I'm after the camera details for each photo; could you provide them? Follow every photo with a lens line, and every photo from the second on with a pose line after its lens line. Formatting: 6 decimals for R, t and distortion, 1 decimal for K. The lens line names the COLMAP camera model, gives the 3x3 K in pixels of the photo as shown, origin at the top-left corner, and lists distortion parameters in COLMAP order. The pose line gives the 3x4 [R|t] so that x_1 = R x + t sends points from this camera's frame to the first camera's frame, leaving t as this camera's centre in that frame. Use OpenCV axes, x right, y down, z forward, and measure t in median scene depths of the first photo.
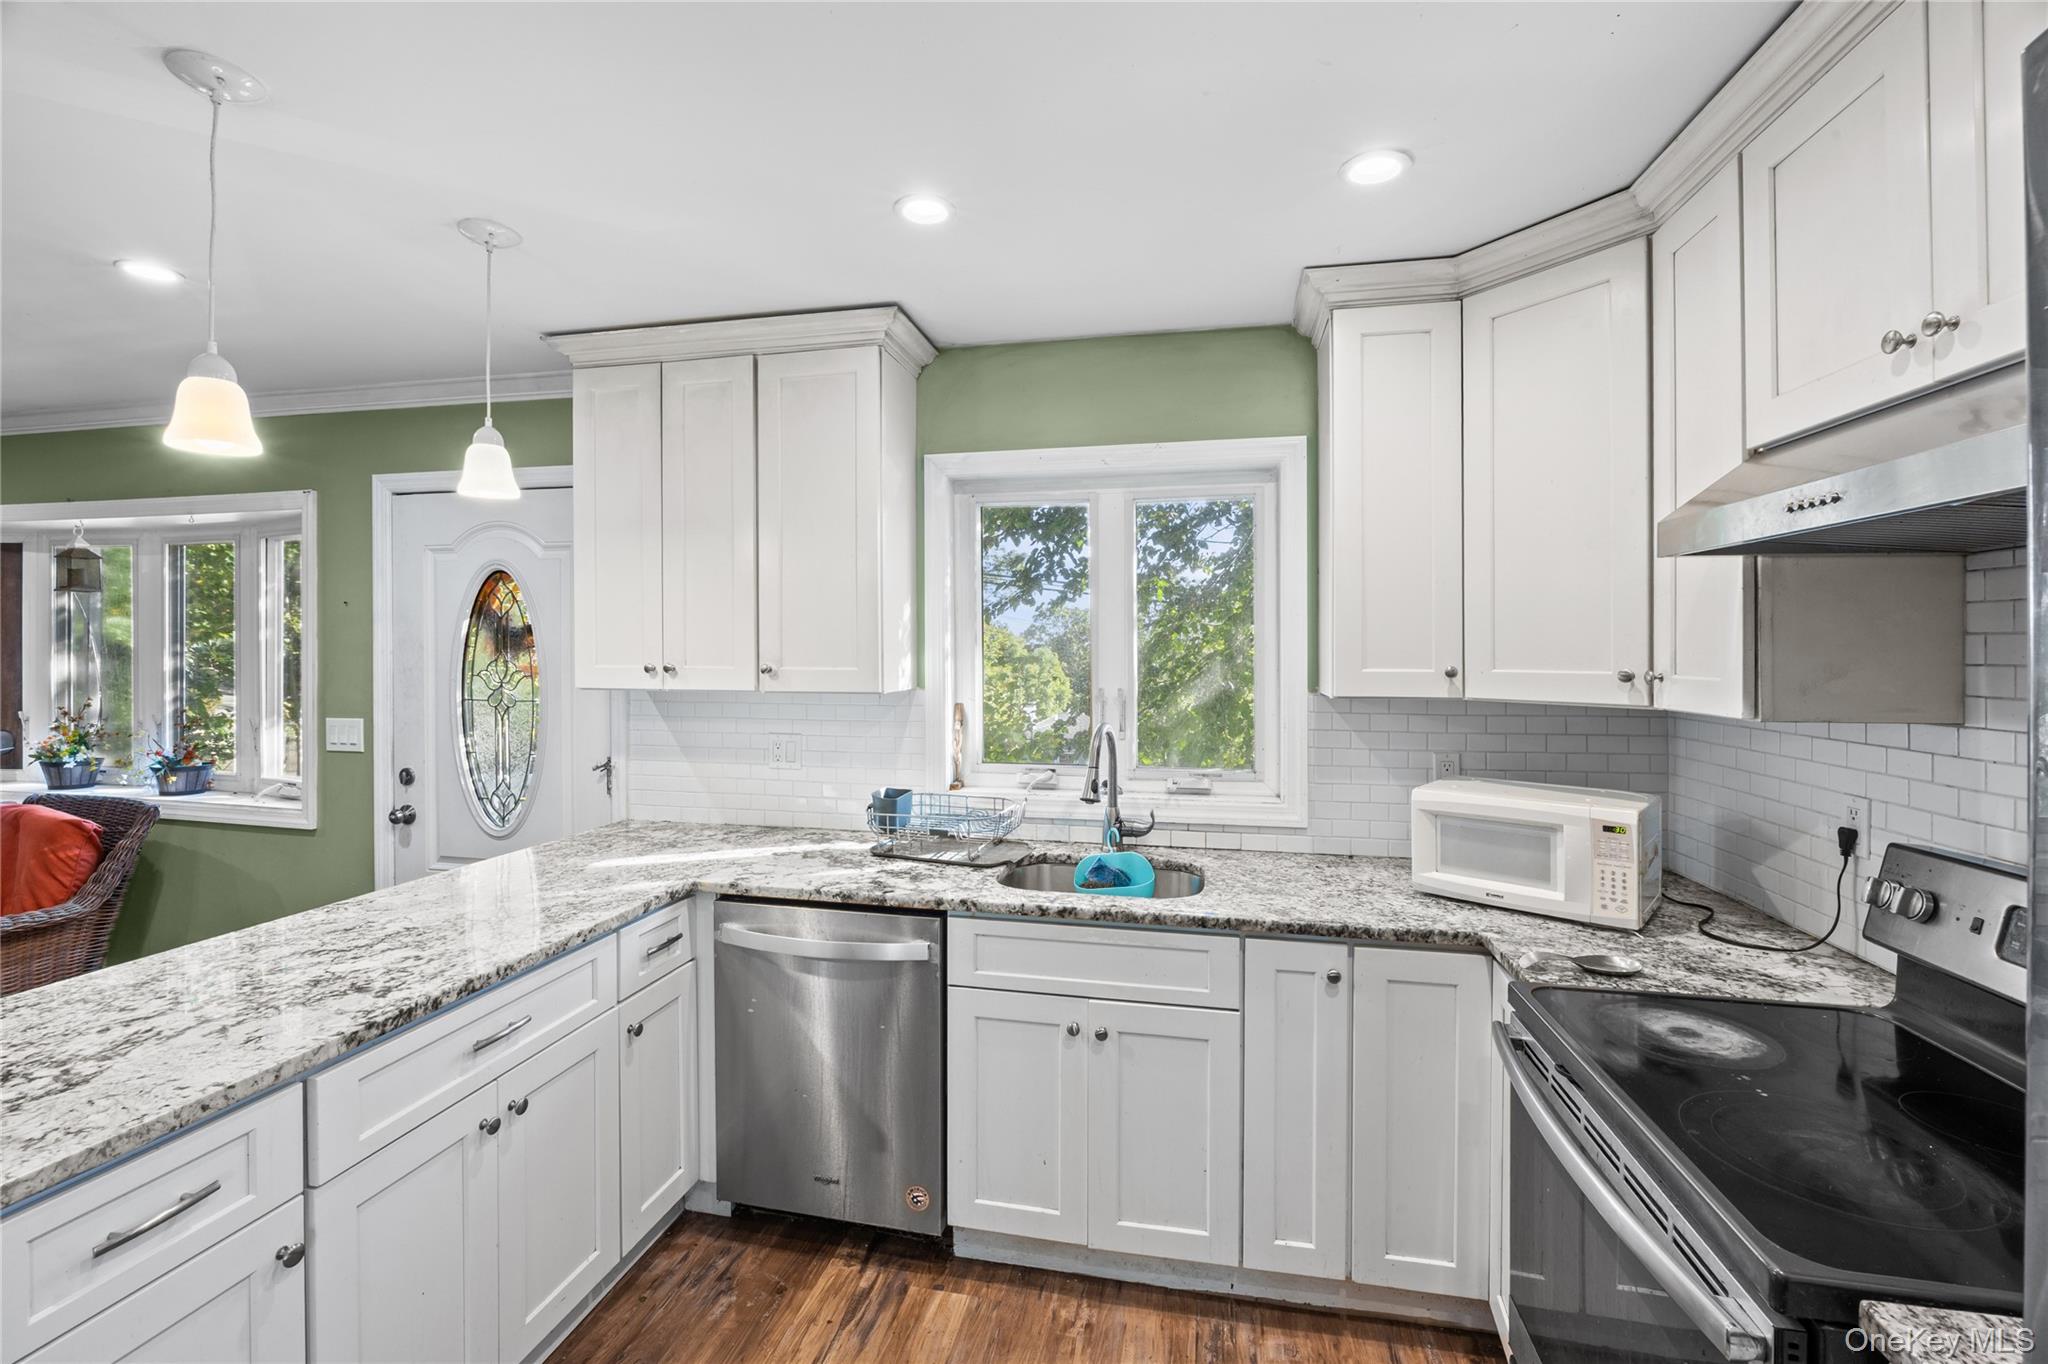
lens RADIAL K [[864.5, 0, 1038.5], [0, 864.5, 648.0], [0, 0, 1]] dist [-0.002018, -0.000416]
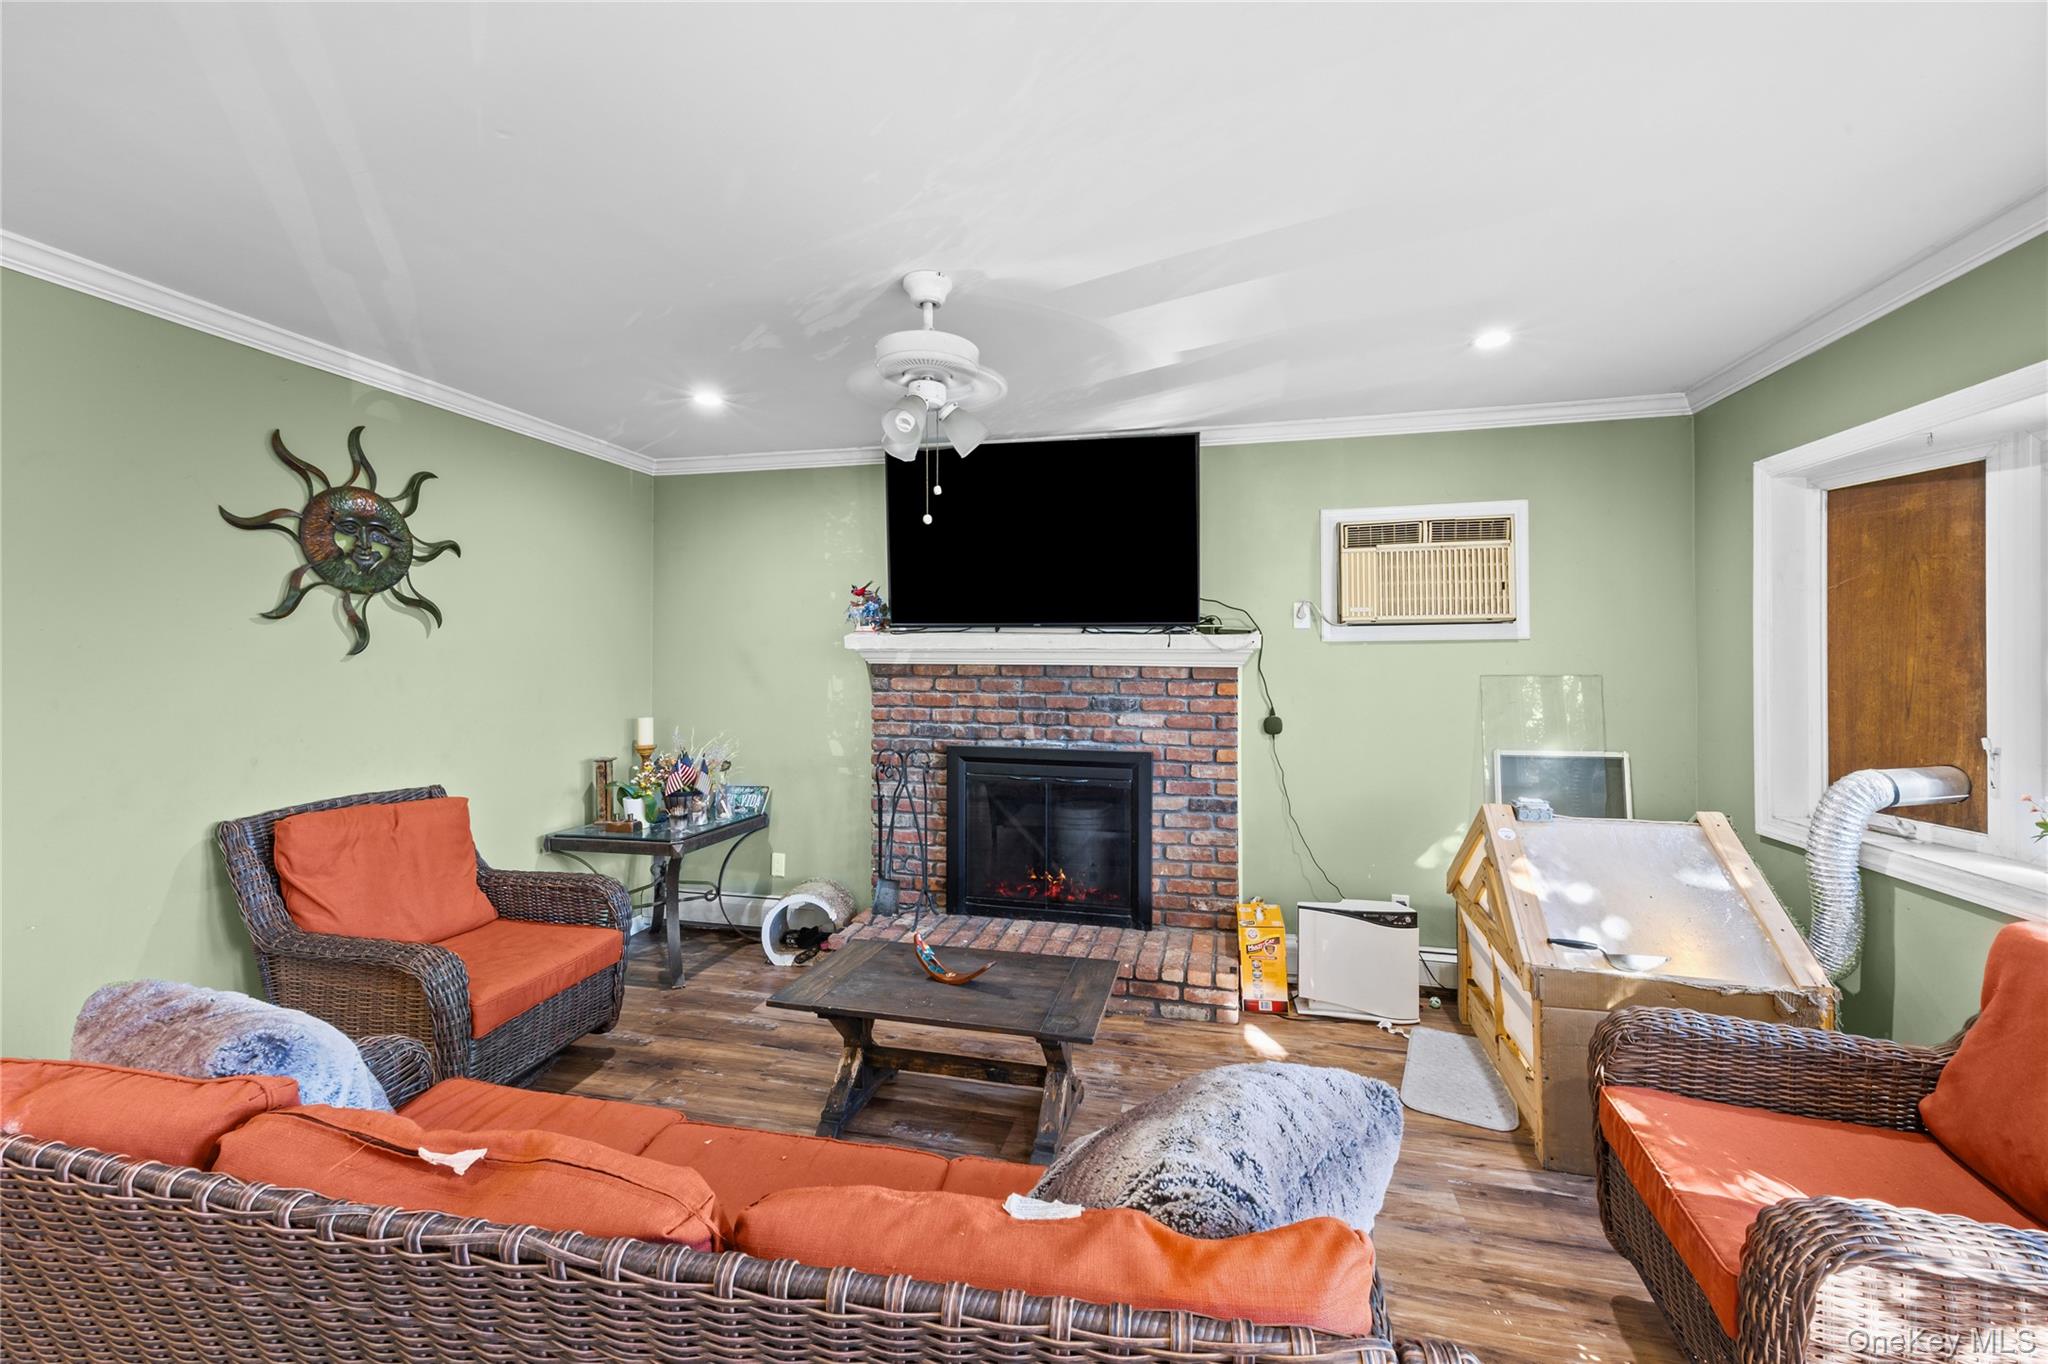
lens RADIAL K [[819.6, 0, 1019.4], [0, 819.6, 668.1], [0, 0, 1]] dist [-0.000152, -0.000124]
pose [[-0.031531, 0.008524, -0.999466, -0.587006], [0.004437, 0.999955, 0.008388, 0.016978], [0.999493, -0.004170, -0.031567, 0.342494]]
